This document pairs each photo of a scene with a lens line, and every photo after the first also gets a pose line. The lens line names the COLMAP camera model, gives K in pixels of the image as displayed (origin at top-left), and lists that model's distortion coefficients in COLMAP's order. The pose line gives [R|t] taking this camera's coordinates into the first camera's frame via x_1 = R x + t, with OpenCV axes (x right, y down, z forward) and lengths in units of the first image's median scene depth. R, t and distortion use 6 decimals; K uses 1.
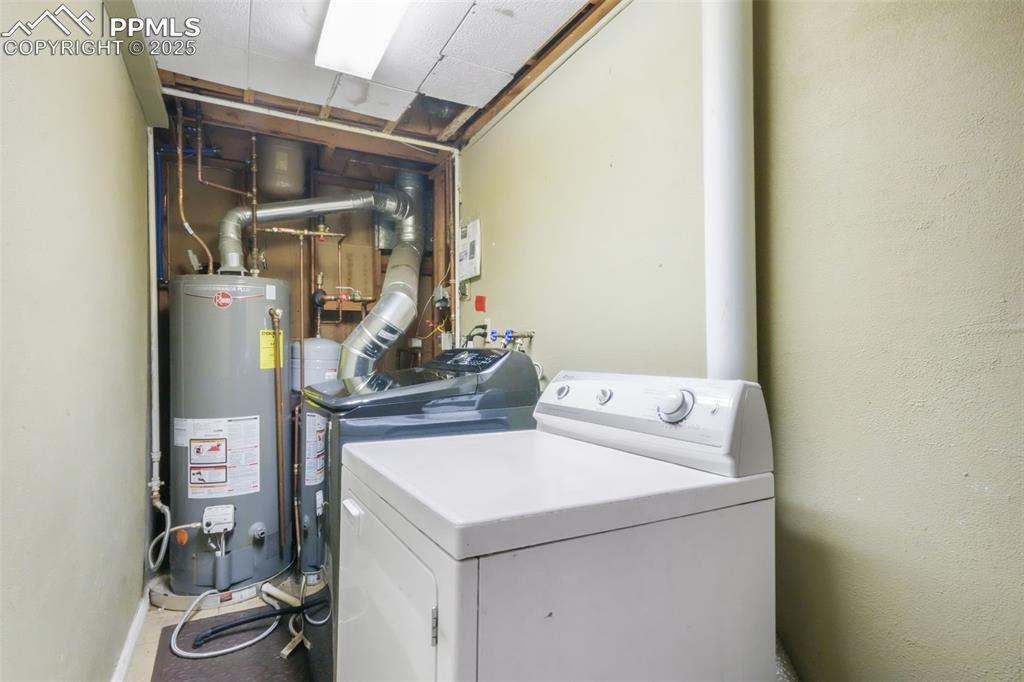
lens RADIAL K [[535.1, 0, 514.8], [0, 535.1, 348.8], [0, 0, 1]] dist [0.016705, -0.001031]
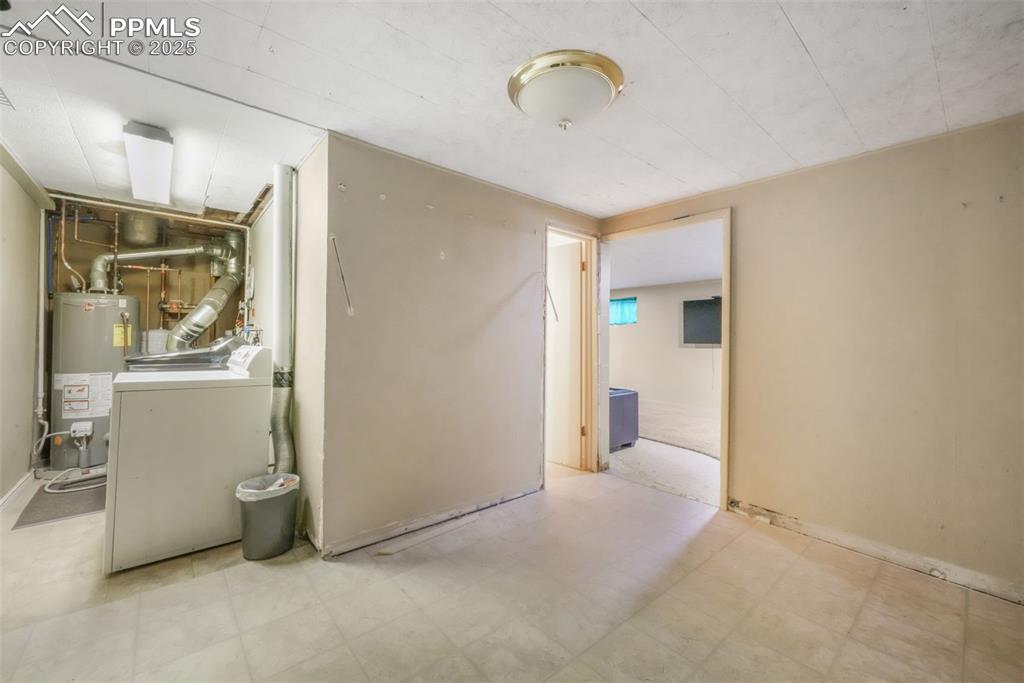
lens RADIAL K [[418.9, 0, 510.5], [0, 418.9, 335.2], [0, 0, 1]] dist [-0.001442, 0.000811]
pose [[0.976702, 0.014769, 0.214092, 0.496134], [-0.012292, 0.999841, -0.012897, 0.002146], [-0.214249, 0.009965, 0.976728, -0.615578]]
